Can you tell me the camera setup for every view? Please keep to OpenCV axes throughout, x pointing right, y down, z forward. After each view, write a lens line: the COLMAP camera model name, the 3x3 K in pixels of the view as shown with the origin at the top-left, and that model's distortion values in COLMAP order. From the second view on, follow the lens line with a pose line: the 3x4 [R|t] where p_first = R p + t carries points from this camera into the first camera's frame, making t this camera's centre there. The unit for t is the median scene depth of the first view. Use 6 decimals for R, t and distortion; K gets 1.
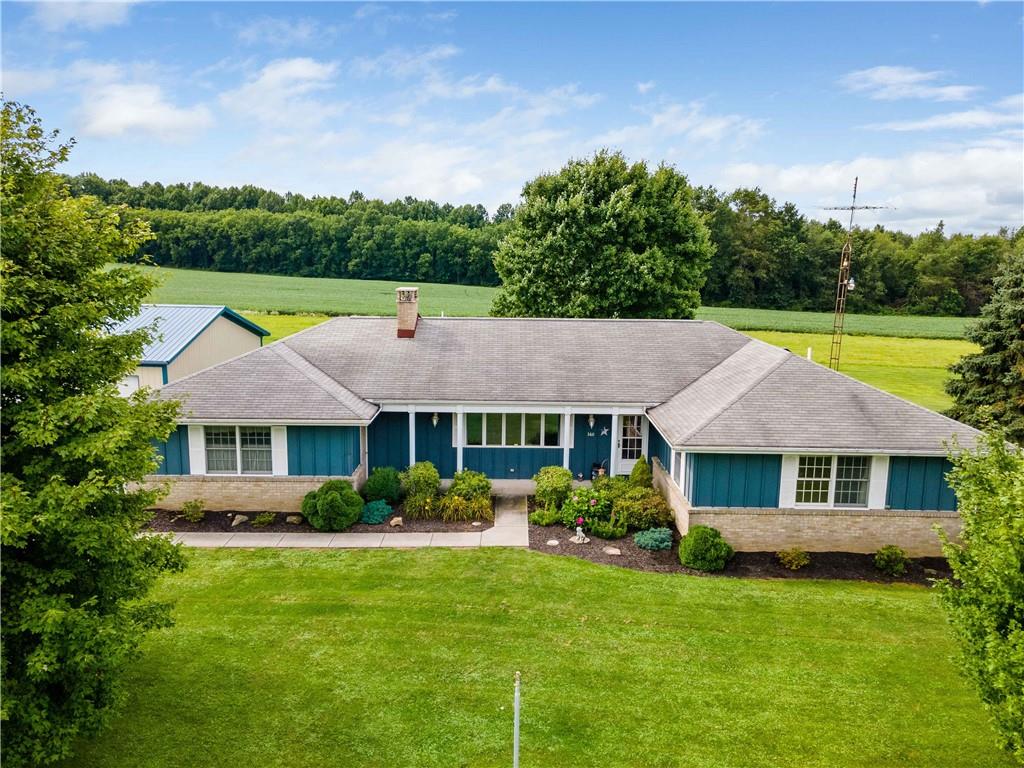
lens RADIAL K [[784.0, 0, 522.2], [0, 784.0, 352.2], [0, 0, 1]] dist [0.043137, 0.029080]
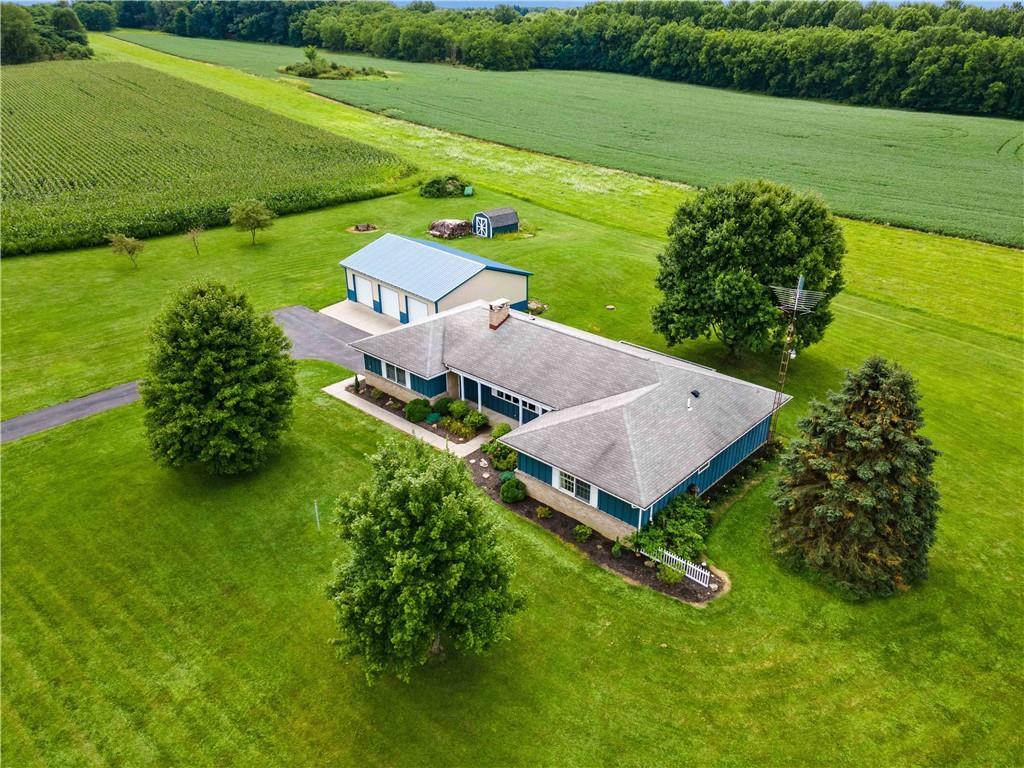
lens RADIAL K [[784.0, 0, 516.4], [0, 784.0, 378.4], [0, 0, 1]] dist [0.043137, 0.029080]
pose [[0.711711, 0.279313, -0.644555, 1.162814], [-0.070555, 0.941336, 0.330014, -0.544248], [0.698920, -0.189398, 0.689666, -0.245796]]
